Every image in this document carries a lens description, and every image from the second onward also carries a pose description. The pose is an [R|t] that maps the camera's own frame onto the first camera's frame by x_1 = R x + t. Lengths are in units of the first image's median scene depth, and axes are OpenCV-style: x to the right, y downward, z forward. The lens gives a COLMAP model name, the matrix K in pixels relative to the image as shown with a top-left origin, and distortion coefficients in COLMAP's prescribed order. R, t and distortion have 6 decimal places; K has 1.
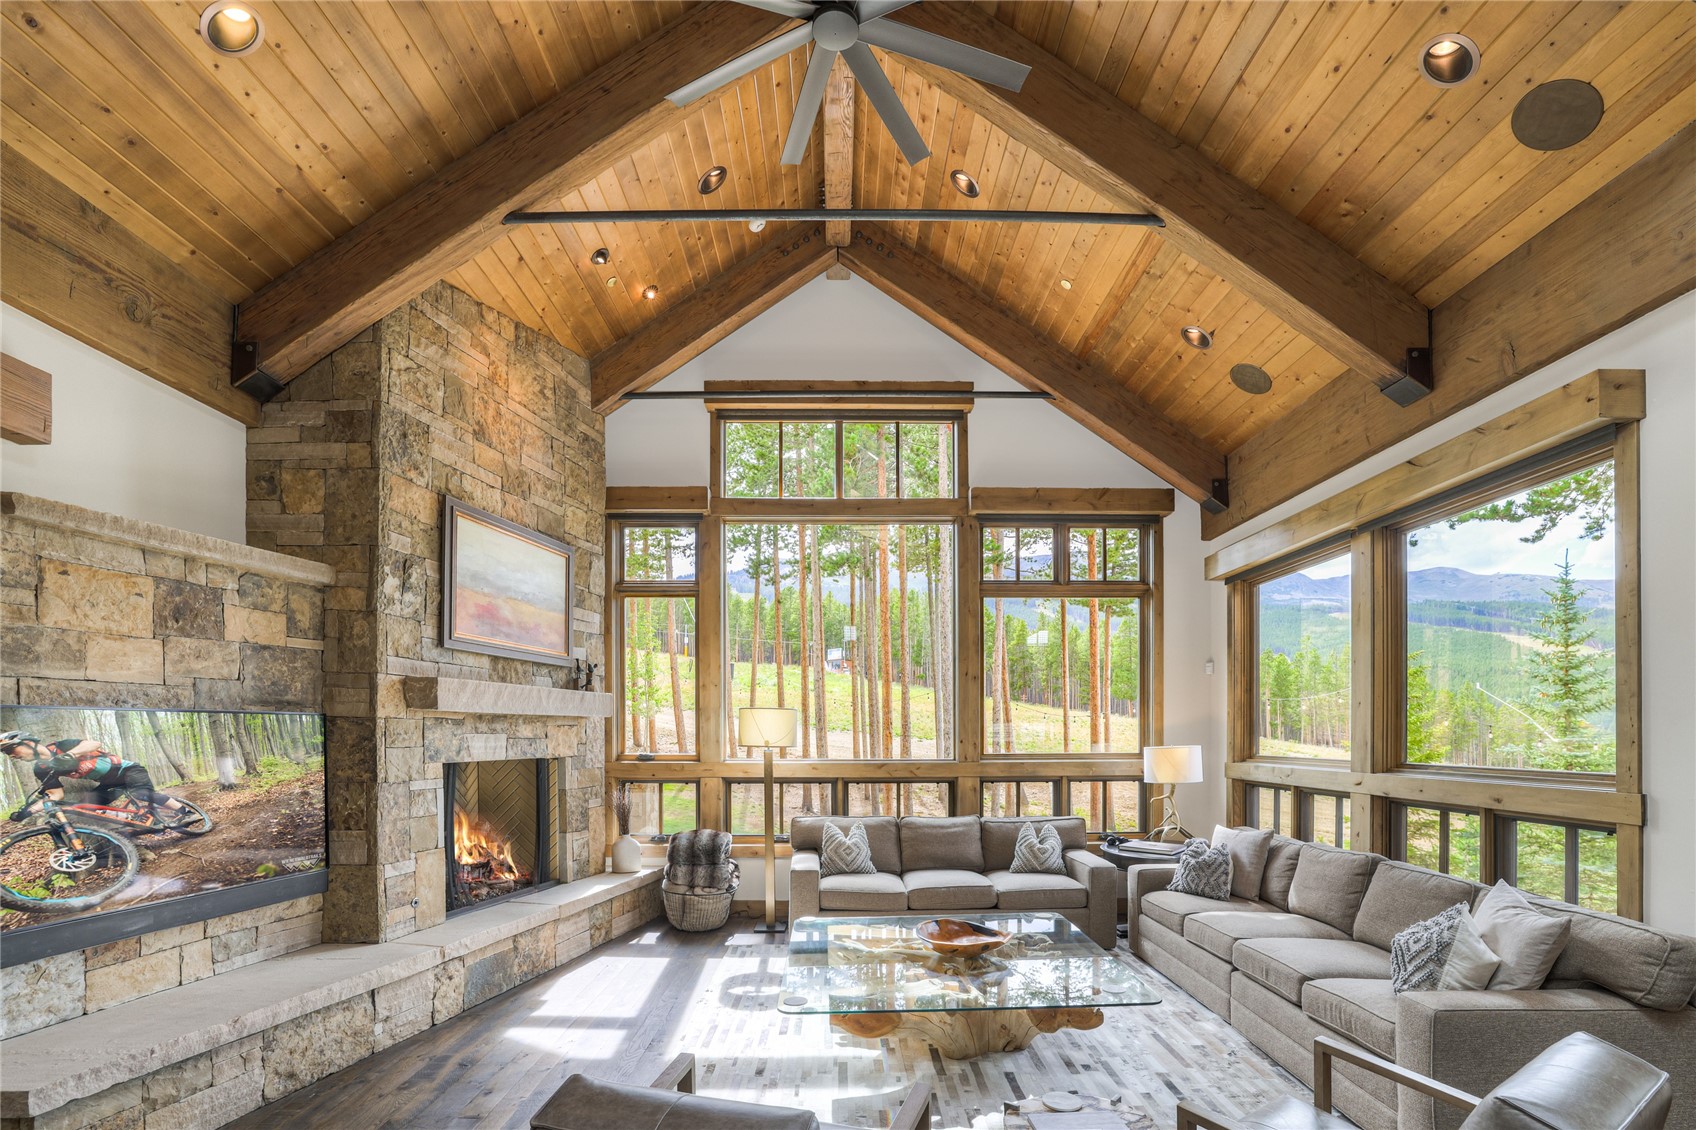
lens RADIAL K [[787.5, 0, 846.0], [0, 787.5, 732.8], [0, 0, 1]] dist [-0.033858, 0.015301]
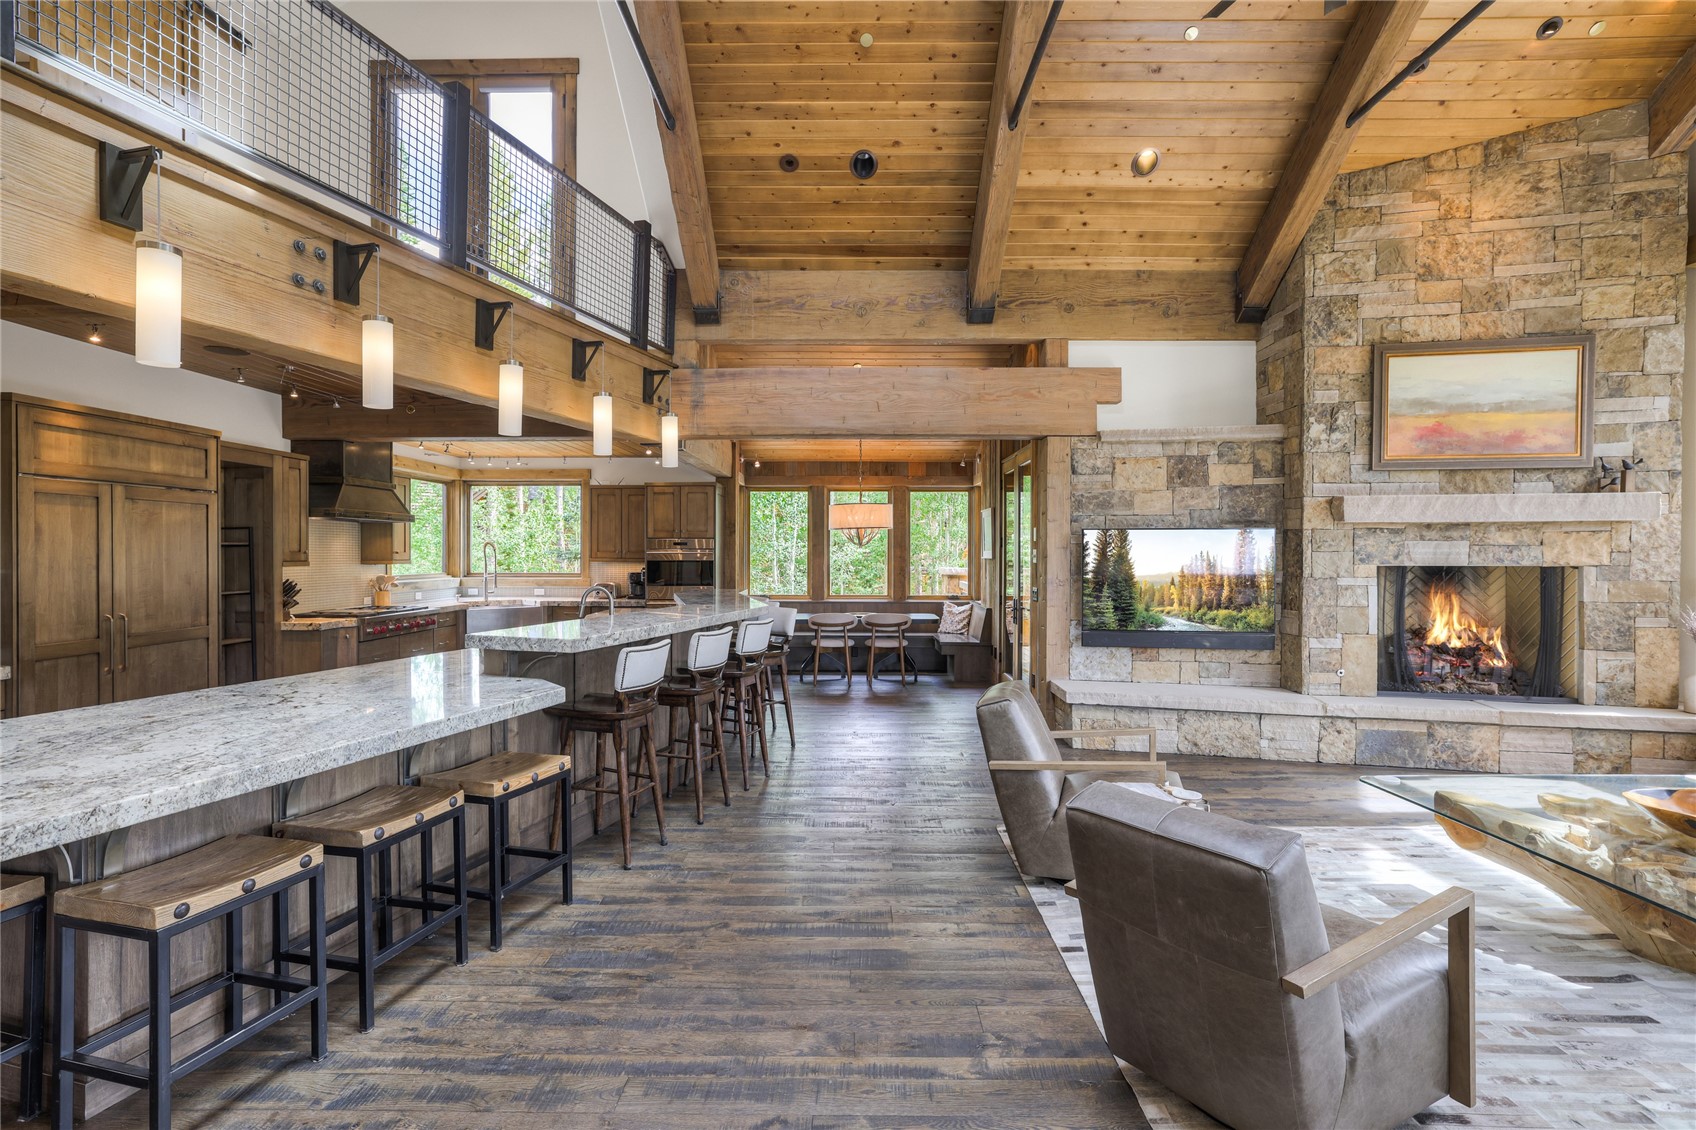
lens RADIAL K [[815.2, 0, 843.1], [0, 815.2, 557.0], [0, 0, 1]] dist [-0.039370, 0.023022]
pose [[-0.015980, 0.007655, -0.999843, 0.757582], [-0.000321, 0.999971, 0.007661, 0.016563], [0.999872, 0.000443, -0.015977, 0.191432]]
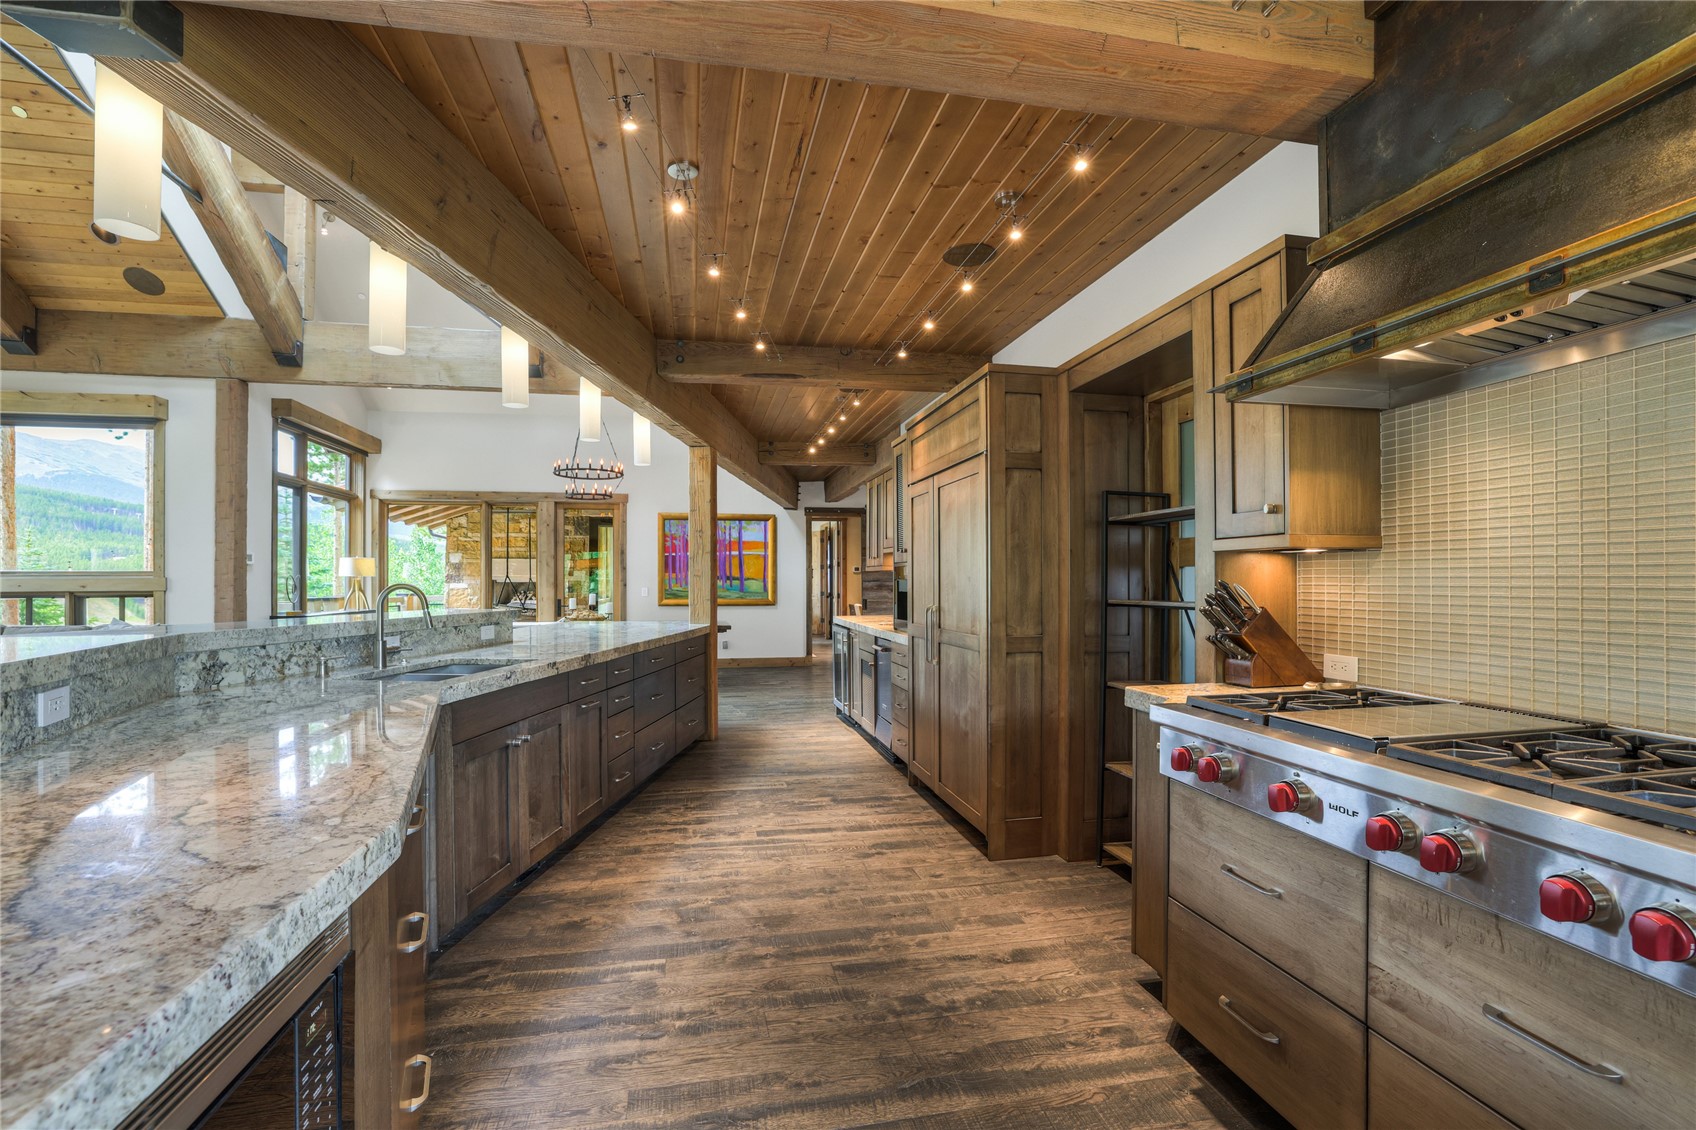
lens RADIAL K [[734.1, 0, 840.5], [0, 734.1, 576.4], [0, 0, 1]] dist [-0.042270, 0.013328]
pose [[-0.193754, 0.006438, 0.981029, -1.032422], [0.002875, 0.999978, -0.005994, 0.063757], [-0.981046, 0.001659, -0.193768, -0.413828]]
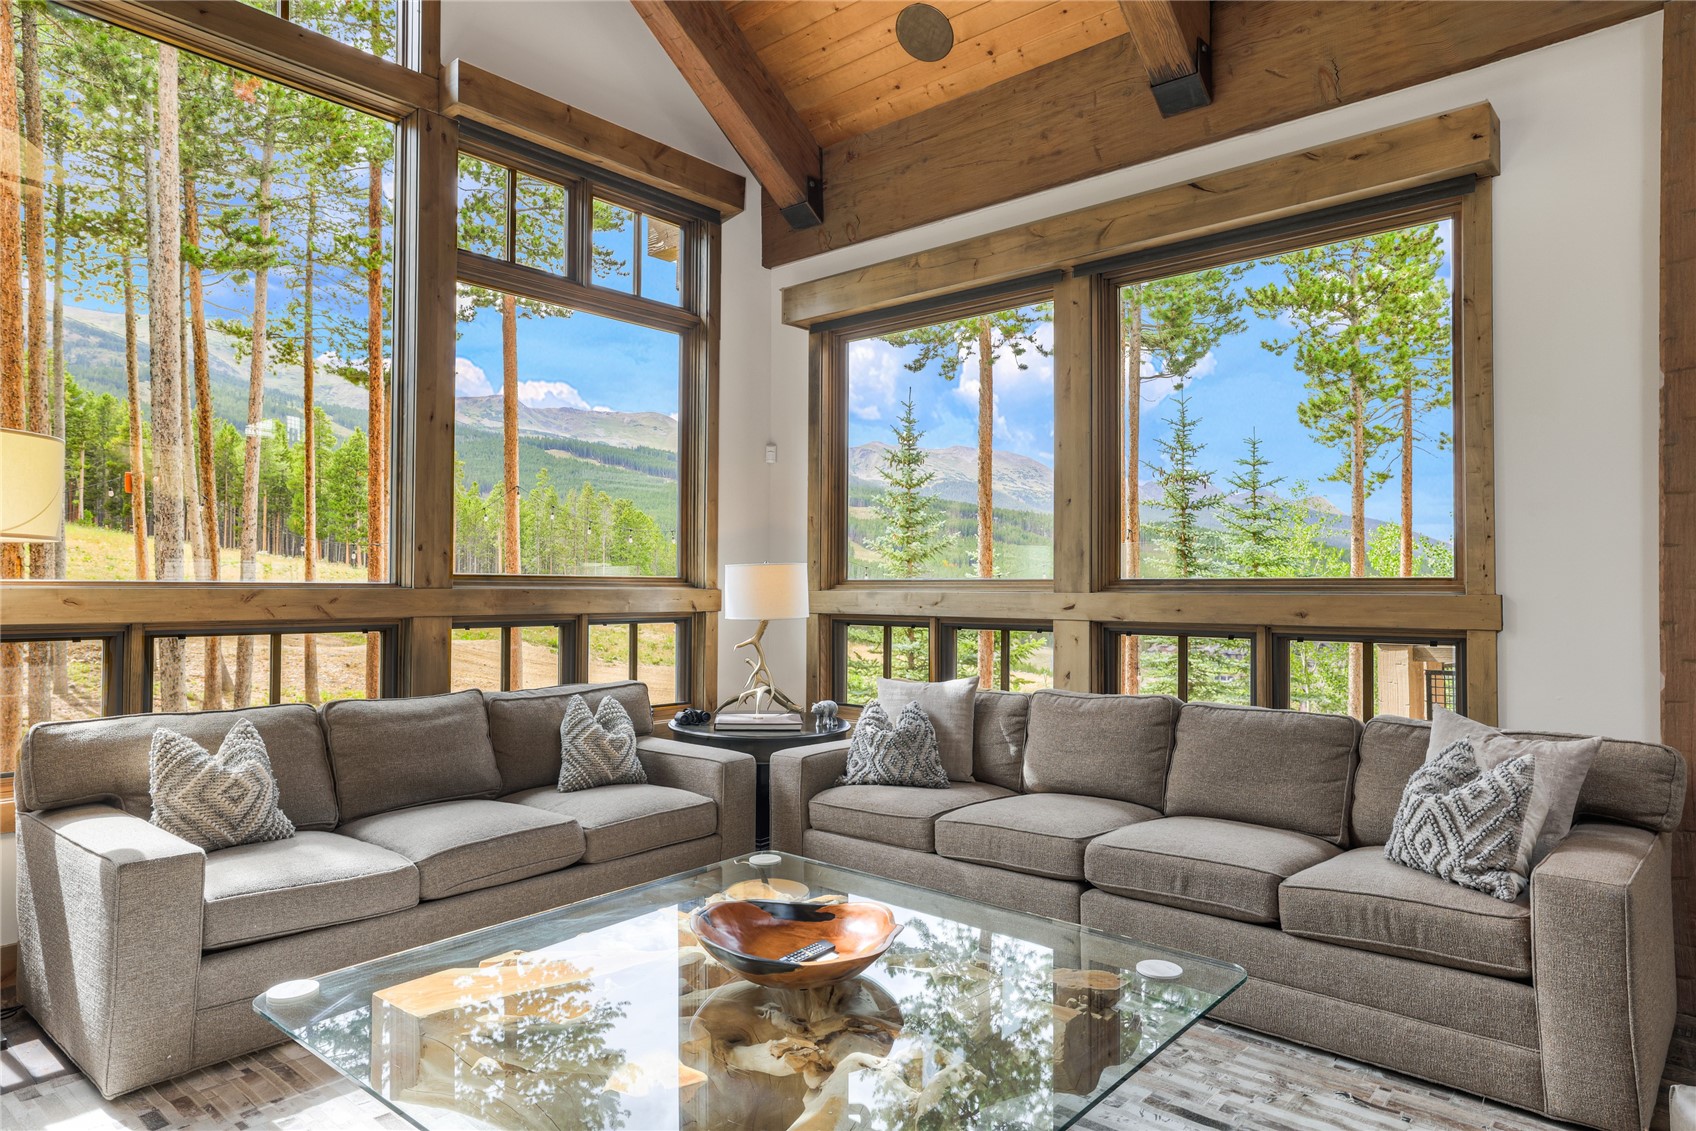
lens RADIAL K [[1036.0, 0, 843.6], [0, 1036.0, 567.5], [0, 0, 1]] dist [-0.017997, 0.039592]
pose [[0.668330, 0.020576, 0.743581, -0.243923], [-0.006062, 0.999735, -0.022216, 0.053586], [-0.743841, 0.010340, 0.668277, 0.514926]]
